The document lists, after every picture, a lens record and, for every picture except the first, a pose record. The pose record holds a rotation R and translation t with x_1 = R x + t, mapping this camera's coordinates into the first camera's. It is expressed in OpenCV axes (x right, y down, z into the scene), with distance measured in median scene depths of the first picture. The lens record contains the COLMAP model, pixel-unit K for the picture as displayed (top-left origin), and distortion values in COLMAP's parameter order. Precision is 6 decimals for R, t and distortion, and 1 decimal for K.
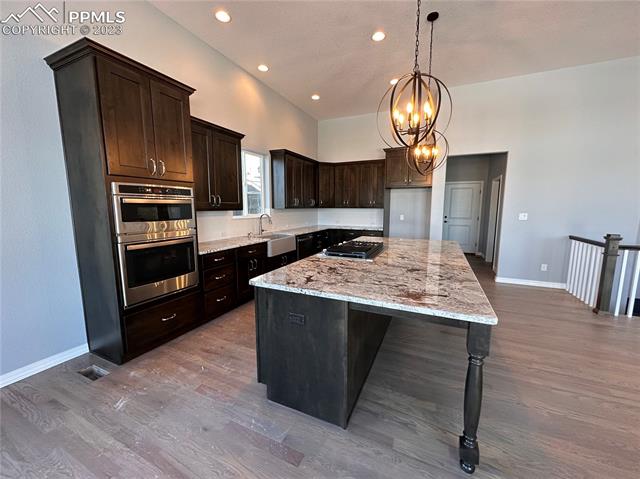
lens RADIAL K [[255.6, 0, 320.0], [0, 255.6, 239.5], [0, 0, 1]] dist [-0.000193, -0.000026]
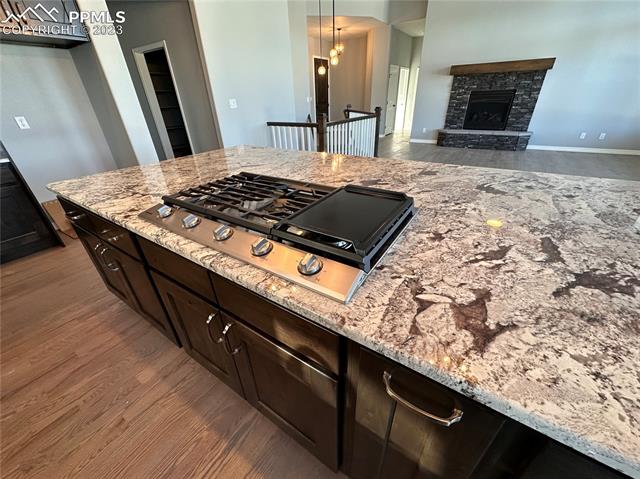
lens RADIAL K [[255.6, 0, 320.0], [0, 255.6, 239.5], [0, 0, 1]] dist [-0.000193, -0.000026]
pose [[0.144122, -0.490413, 0.859490, -0.119091], [0.160775, 0.868623, 0.468664, -0.058126], [-0.976412, 0.070639, 0.204034, 0.678801]]
